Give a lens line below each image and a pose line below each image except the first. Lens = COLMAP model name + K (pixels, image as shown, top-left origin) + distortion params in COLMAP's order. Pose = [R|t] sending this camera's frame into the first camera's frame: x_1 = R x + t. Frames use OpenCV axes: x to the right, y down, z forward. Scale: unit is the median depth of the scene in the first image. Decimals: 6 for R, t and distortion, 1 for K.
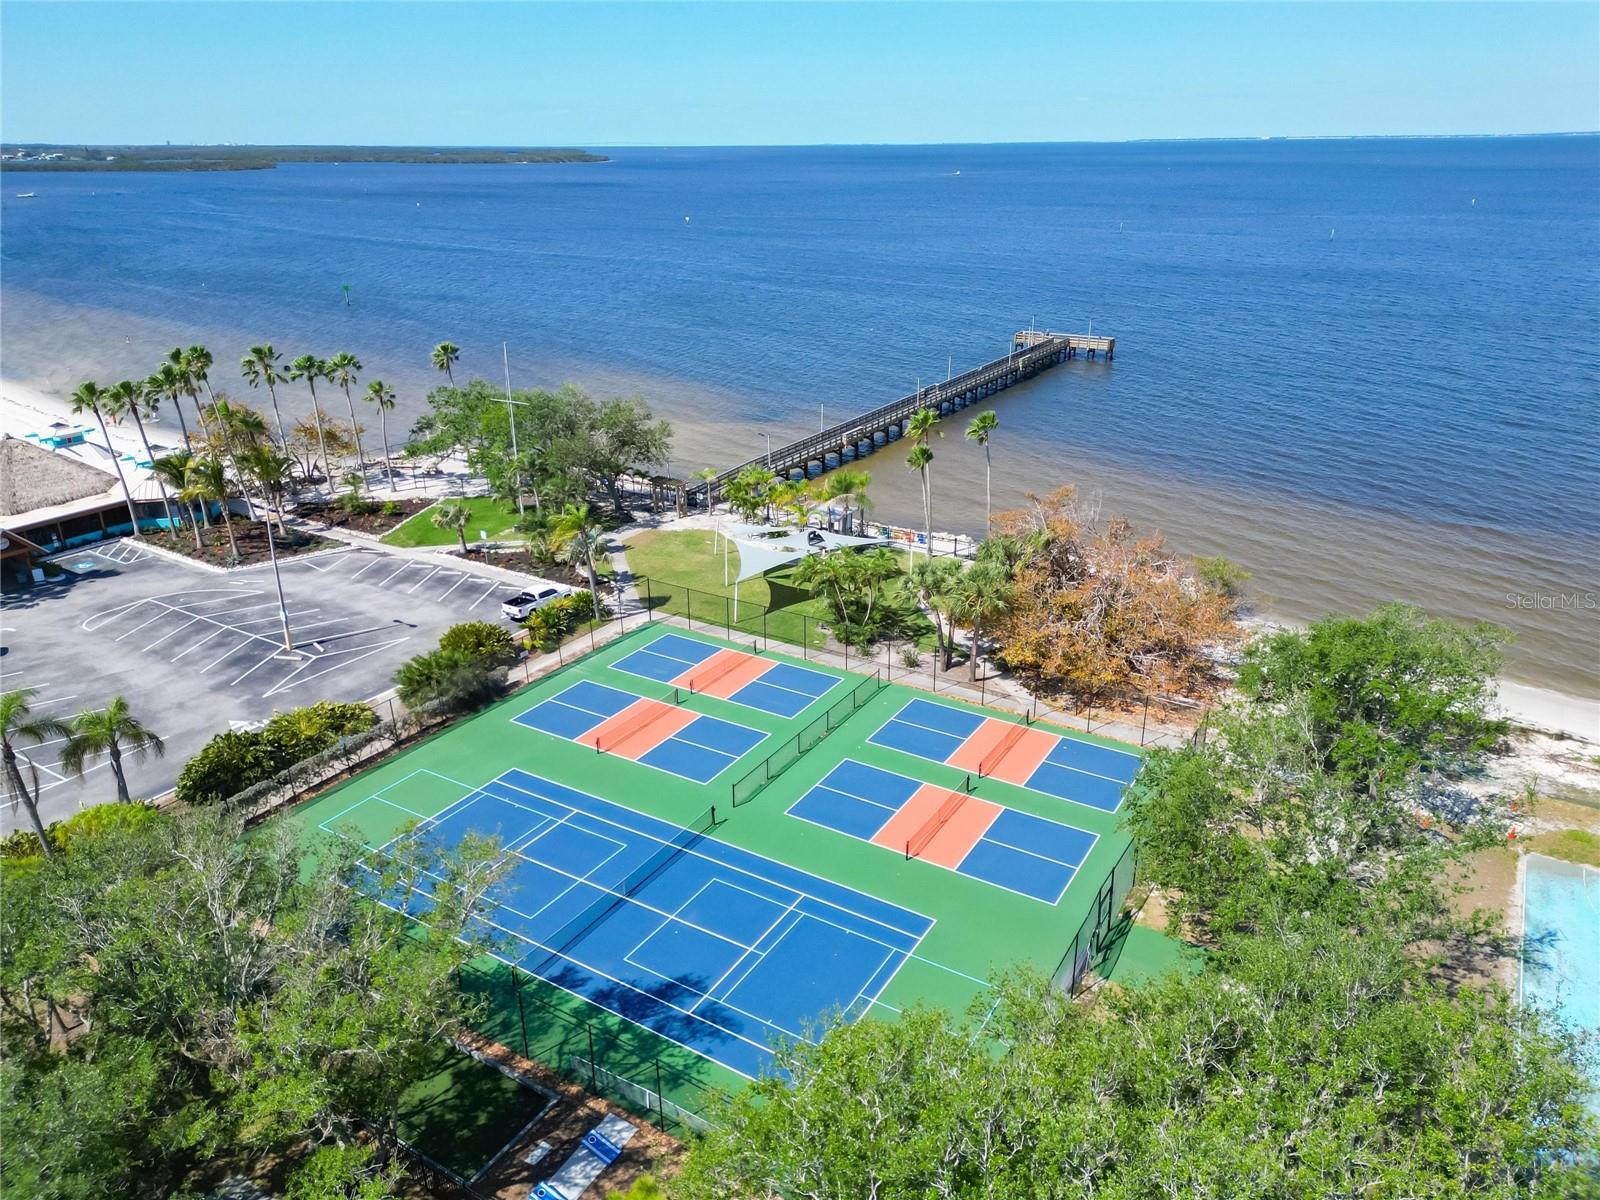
lens RADIAL K [[1110.5, 0, 800.0], [0, 1110.5, 600.0], [0, 0, 1]] dist [0.091033, -0.053875]
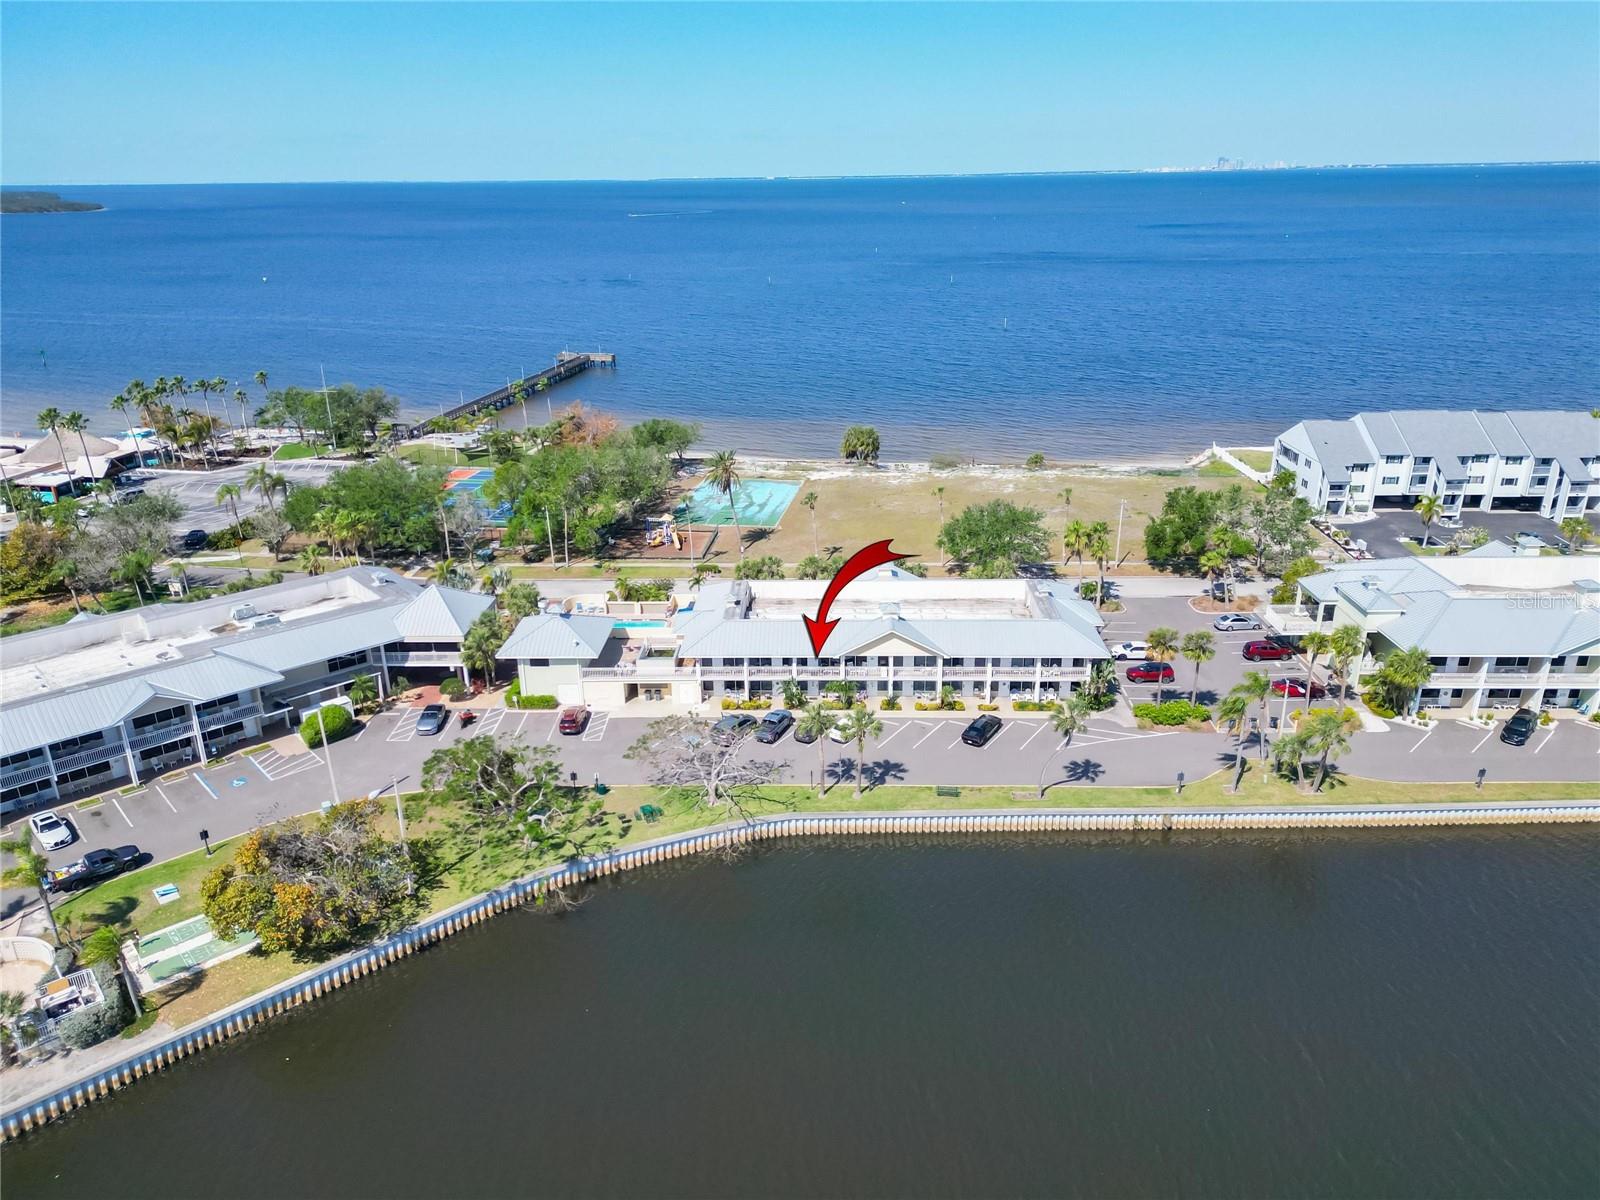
lens RADIAL K [[1113.5, 0, 800.0], [0, 1113.5, 600.0], [0, 0, 1]] dist [0.089977, -0.097951]
pose [[0.925751, -0.137388, 0.352291, -0.246306], [0.147109, 0.989120, -0.000833, 0.389419], [-0.348343, 0.052596, 0.935890, -1.464958]]
